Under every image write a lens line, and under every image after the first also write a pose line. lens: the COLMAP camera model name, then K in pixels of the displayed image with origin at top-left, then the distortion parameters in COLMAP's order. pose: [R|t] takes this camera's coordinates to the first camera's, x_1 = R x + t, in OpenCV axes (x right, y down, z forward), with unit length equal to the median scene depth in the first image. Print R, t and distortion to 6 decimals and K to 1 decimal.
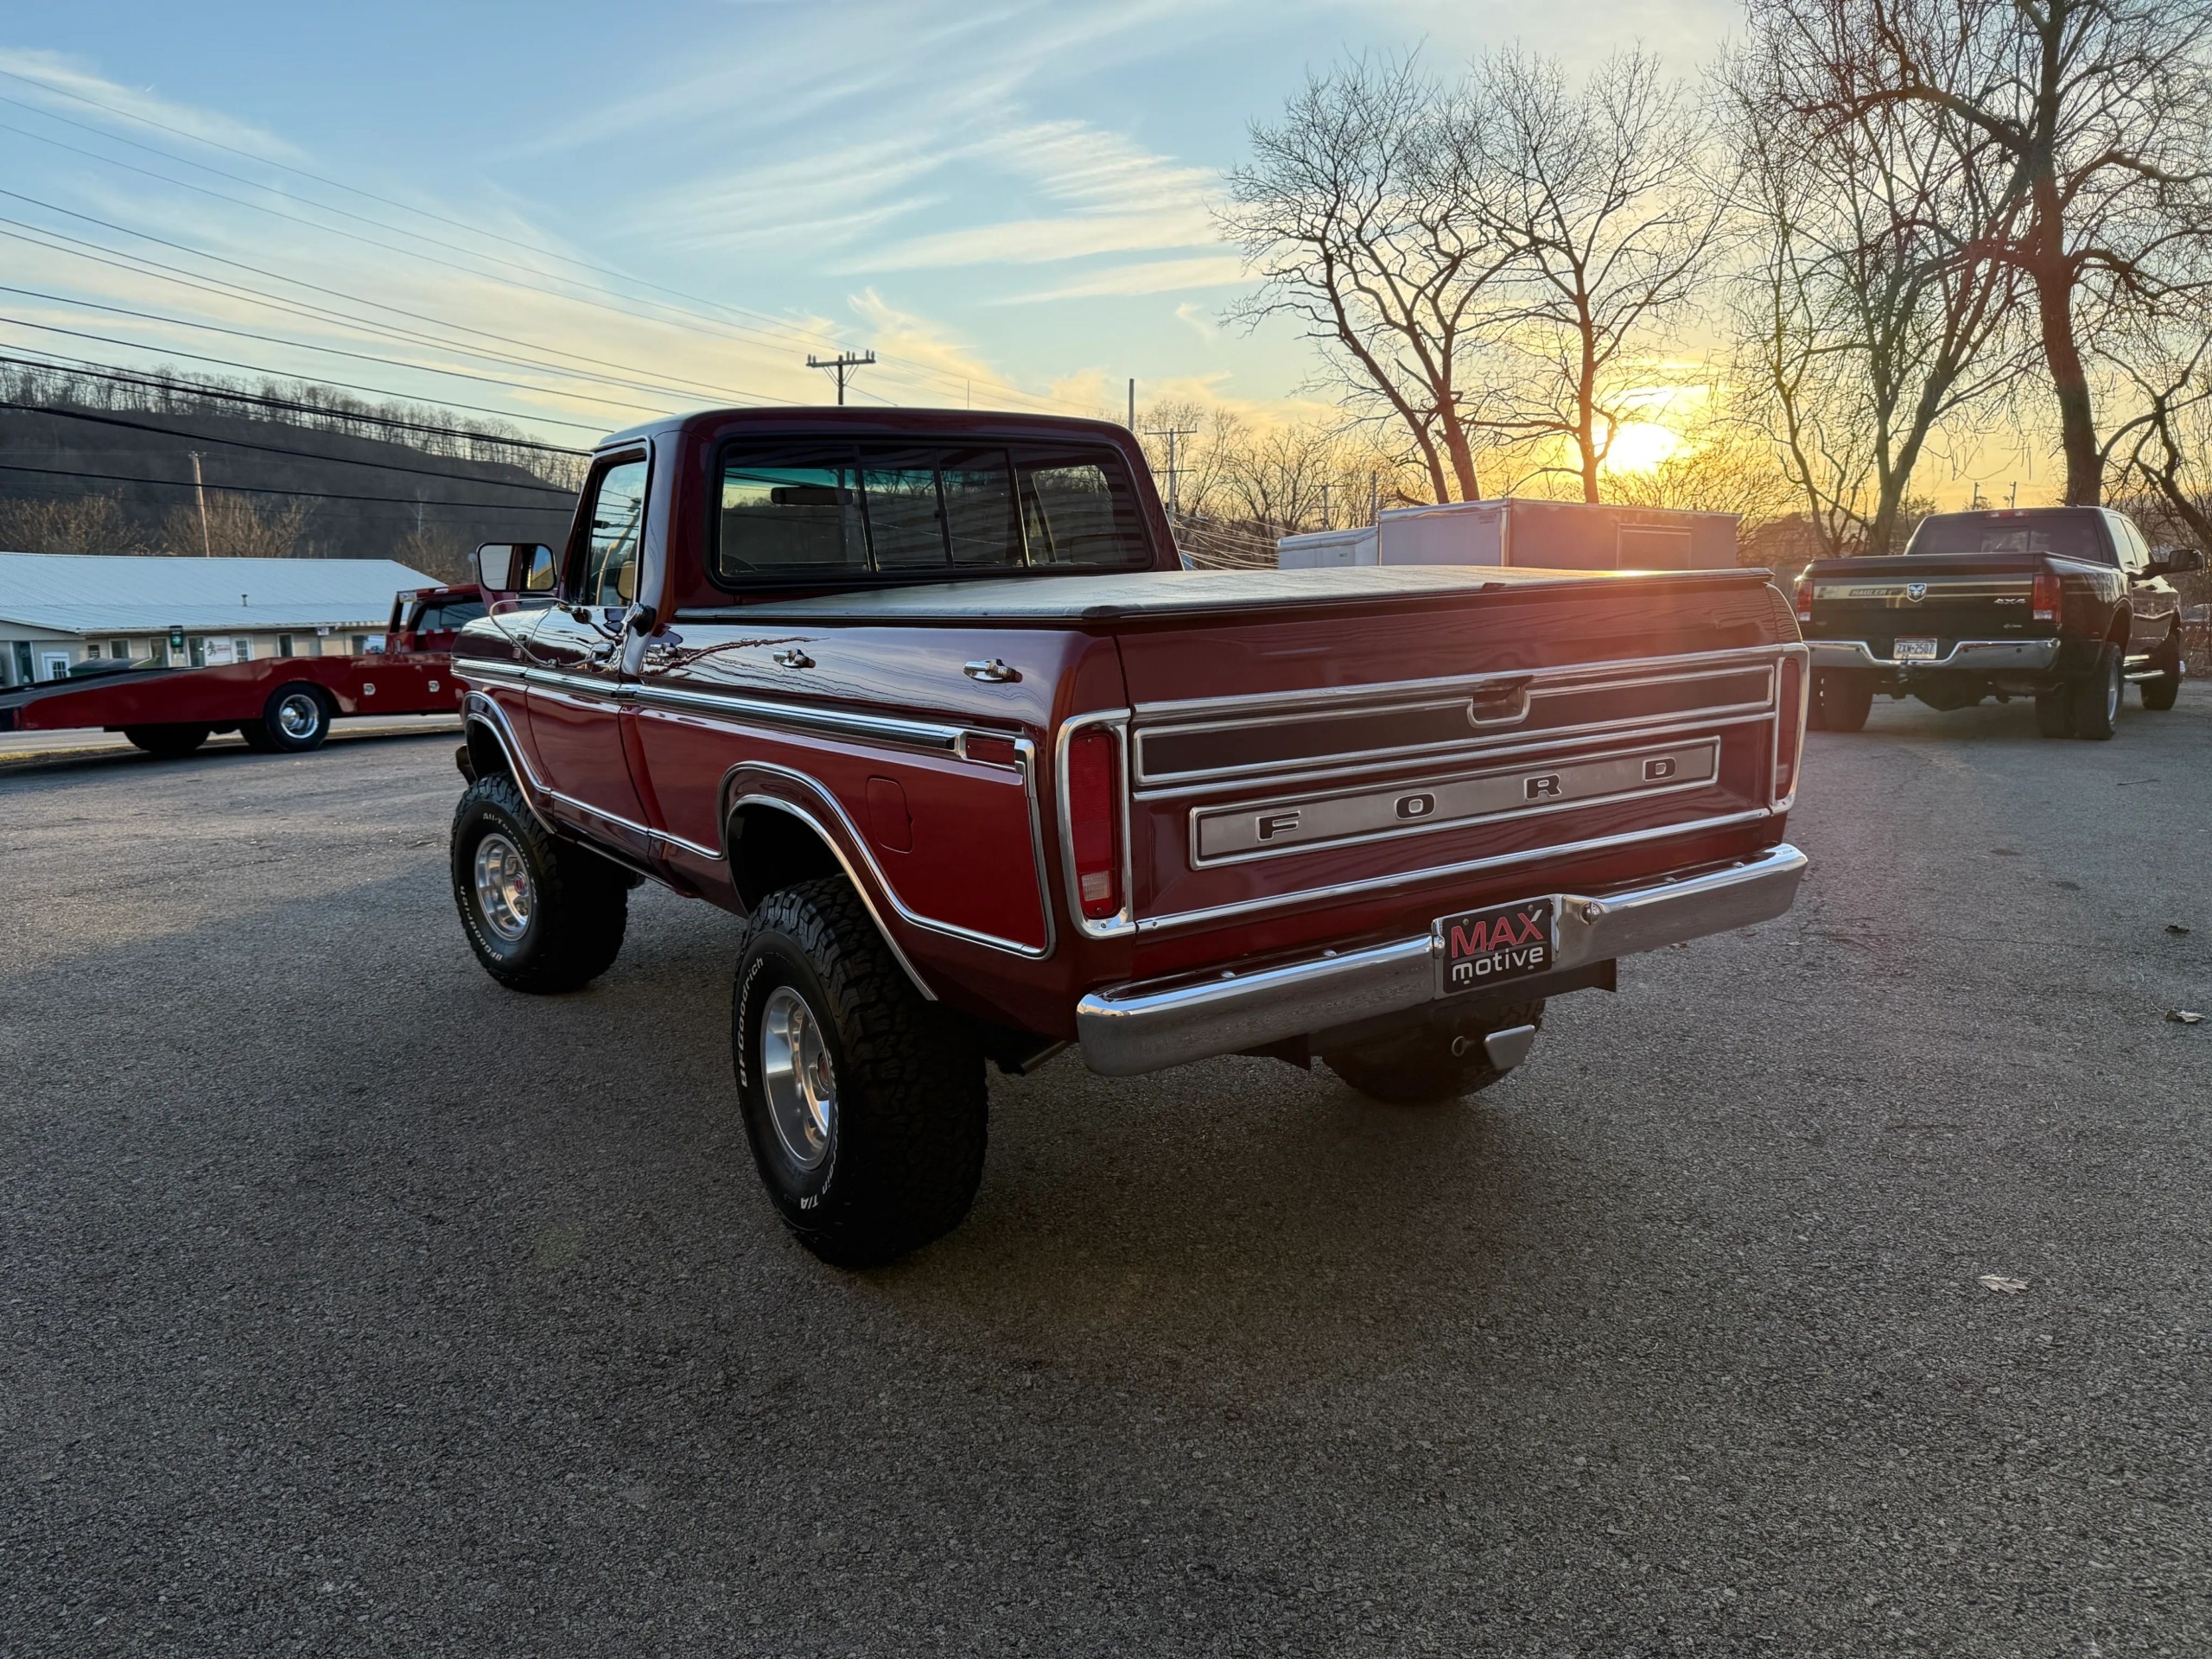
lens RADIAL K [[1568.0, 0, 1105.8], [0, 1568.0, 825.2], [0, 0, 1]] dist [0.055649, -0.065533]
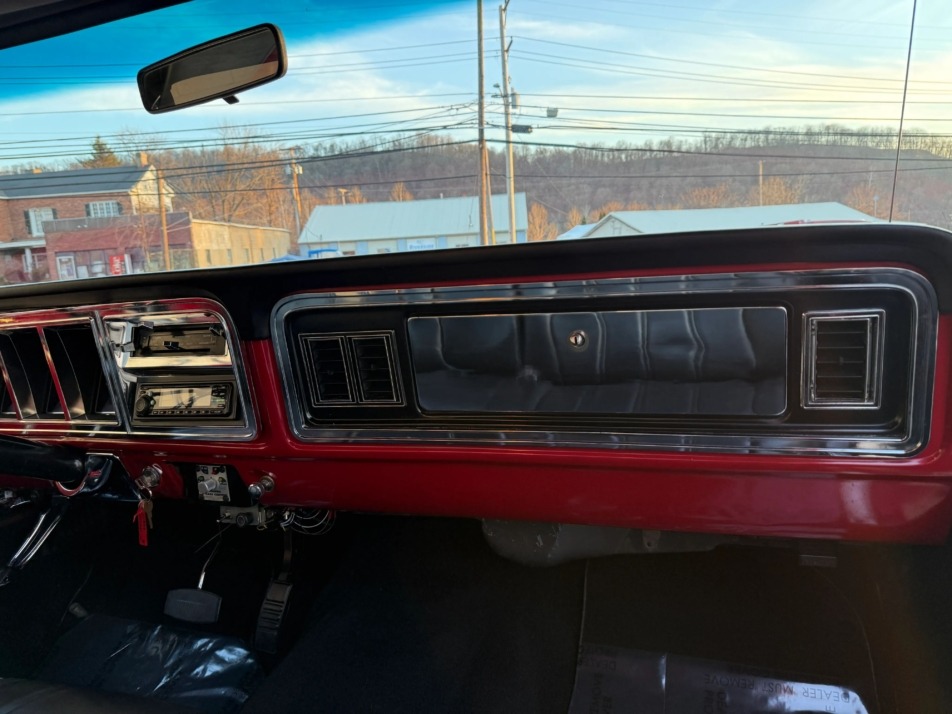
lens RADIAL K [[674.0, 0, 476.0], [0, 674.0, 357.0], [0, 0, 1]] dist [0.064010, -0.103466]
pose [[0.601319, 0.111692, -0.791164, -0.008554], [-0.066545, 0.993742, 0.089714, -0.026151], [0.796233, -0.001299, 0.604989, 0.149870]]
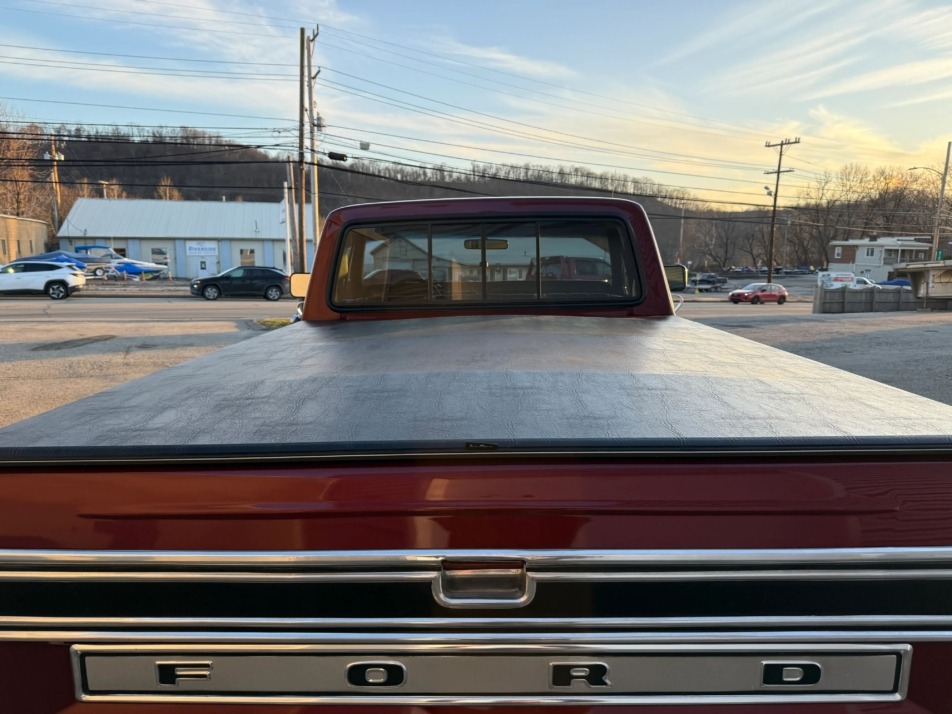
lens RADIAL K [[674.8, 0, 475.9], [0, 674.8, 355.2], [0, 0, 1]] dist [0.055649, -0.065533]
pose [[0.825176, 0.106991, -0.554651, 0.035840], [-0.102265, 0.993969, 0.039591, -0.017542], [0.555542, 0.024052, 0.831141, 0.056975]]
